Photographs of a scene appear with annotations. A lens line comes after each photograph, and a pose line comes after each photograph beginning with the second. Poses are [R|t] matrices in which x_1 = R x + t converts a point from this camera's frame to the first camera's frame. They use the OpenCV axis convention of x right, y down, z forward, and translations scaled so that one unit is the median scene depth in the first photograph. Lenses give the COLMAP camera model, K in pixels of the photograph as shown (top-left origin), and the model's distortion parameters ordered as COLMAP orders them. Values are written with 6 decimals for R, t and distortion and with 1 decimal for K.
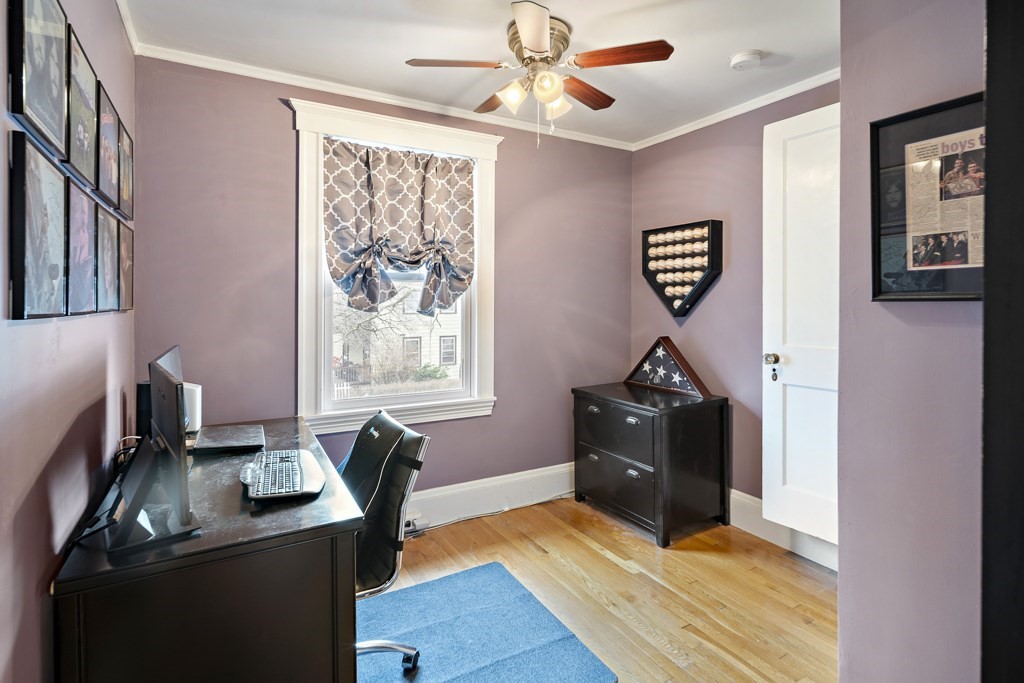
lens RADIAL K [[515.6, 0, 506.7], [0, 515.6, 310.7], [0, 0, 1]] dist [0.017272, -0.000526]
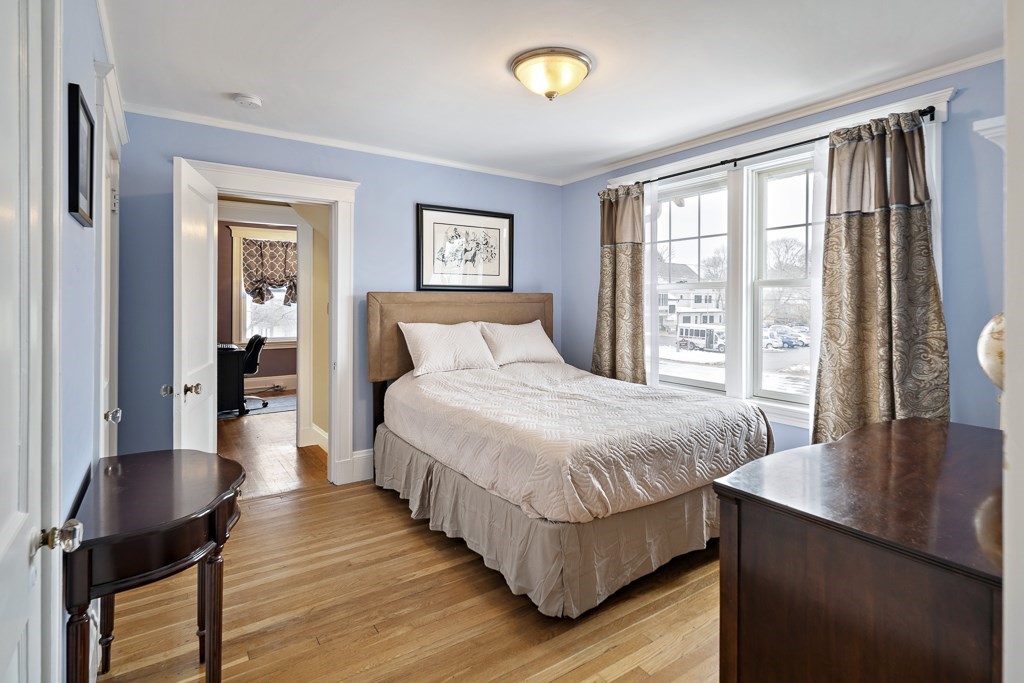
lens RADIAL K [[515.6, 0, 521.1], [0, 515.6, 298.6], [0, 0, 1]] dist [0.017272, -0.000526]
pose [[0.995790, 0.002172, 0.091637, 0.797804], [-0.002291, 0.999997, 0.001192, -0.032667], [-0.091634, -0.001397, 0.995792, -1.719062]]
